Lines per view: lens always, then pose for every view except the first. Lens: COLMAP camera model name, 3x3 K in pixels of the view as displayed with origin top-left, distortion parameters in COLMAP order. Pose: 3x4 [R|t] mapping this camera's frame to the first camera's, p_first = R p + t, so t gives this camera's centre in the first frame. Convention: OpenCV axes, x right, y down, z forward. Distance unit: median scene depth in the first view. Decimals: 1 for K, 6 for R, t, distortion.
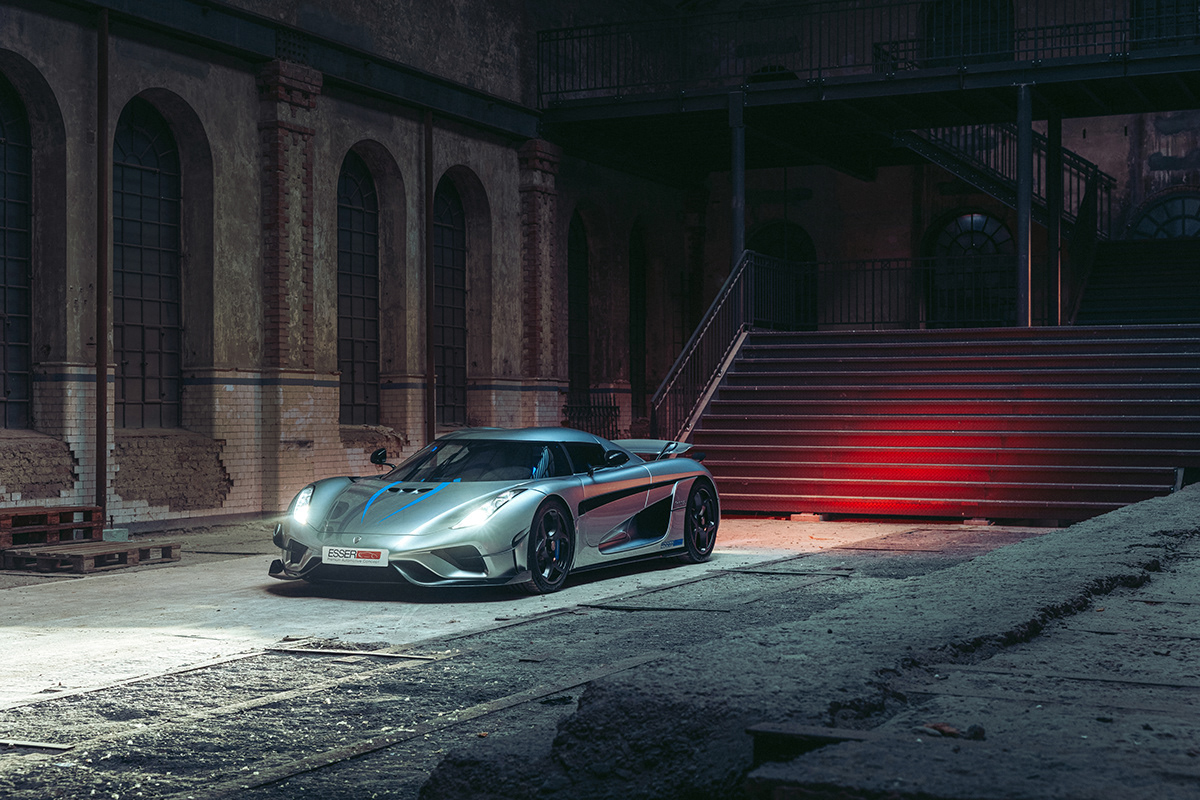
lens RADIAL K [[1739.4, 0, 599.3], [0, 1739.4, 398.8], [0, 0, 1]] dist [0.024654, 0.000000]
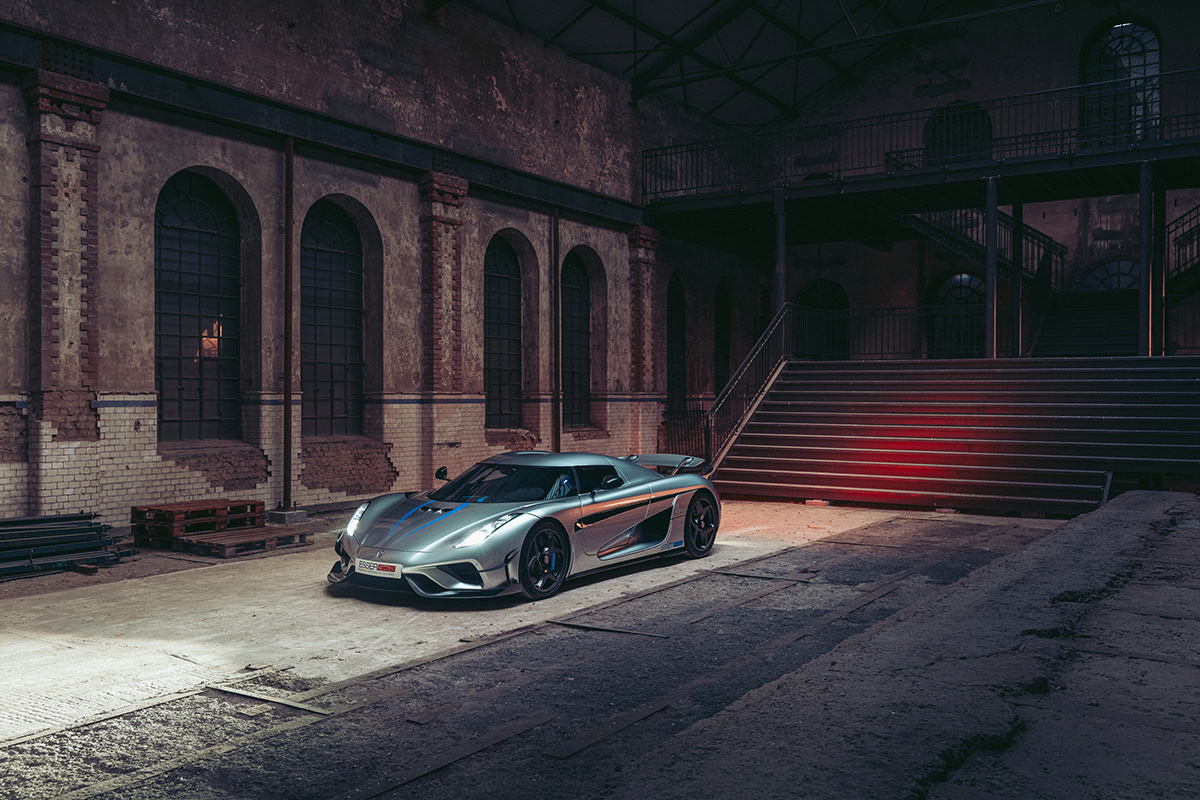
lens RADIAL K [[1046.8, 0, 600.0], [0, 1046.8, 404.7], [0, 0, 1]] dist [-0.006525, 0.004834]
pose [[0.989666, 0.004224, -0.143329, 0.066349], [-0.001773, 0.999850, 0.017220, -0.020558], [0.143380, -0.016788, 0.989525, 0.171025]]
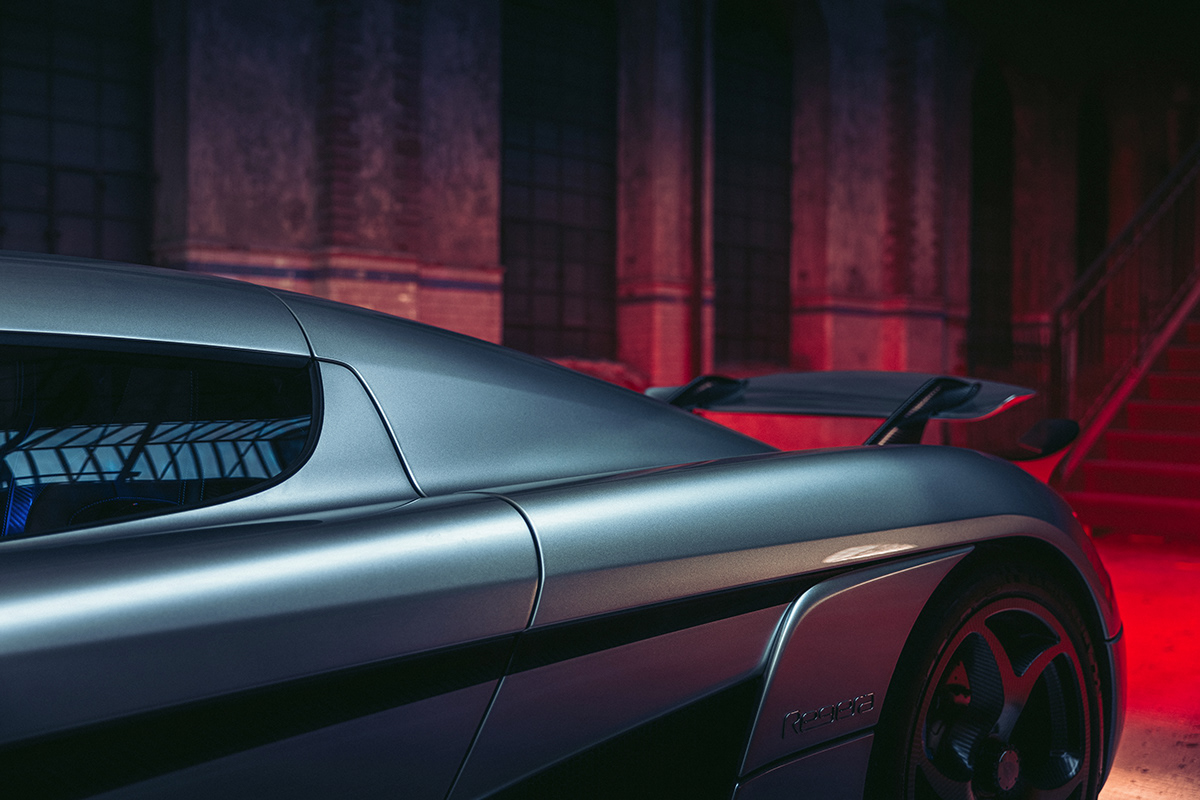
lens RADIAL K [[1323.5, 0, 598.0], [0, 1323.5, 399.9], [0, 0, 1]] dist [0.000768, 0.000000]
pose [[0.929466, 0.018715, -0.368432, 0.049898], [-0.009693, 0.999606, 0.026323, 0.017702], [0.368780, -0.020895, 0.929282, 0.596335]]
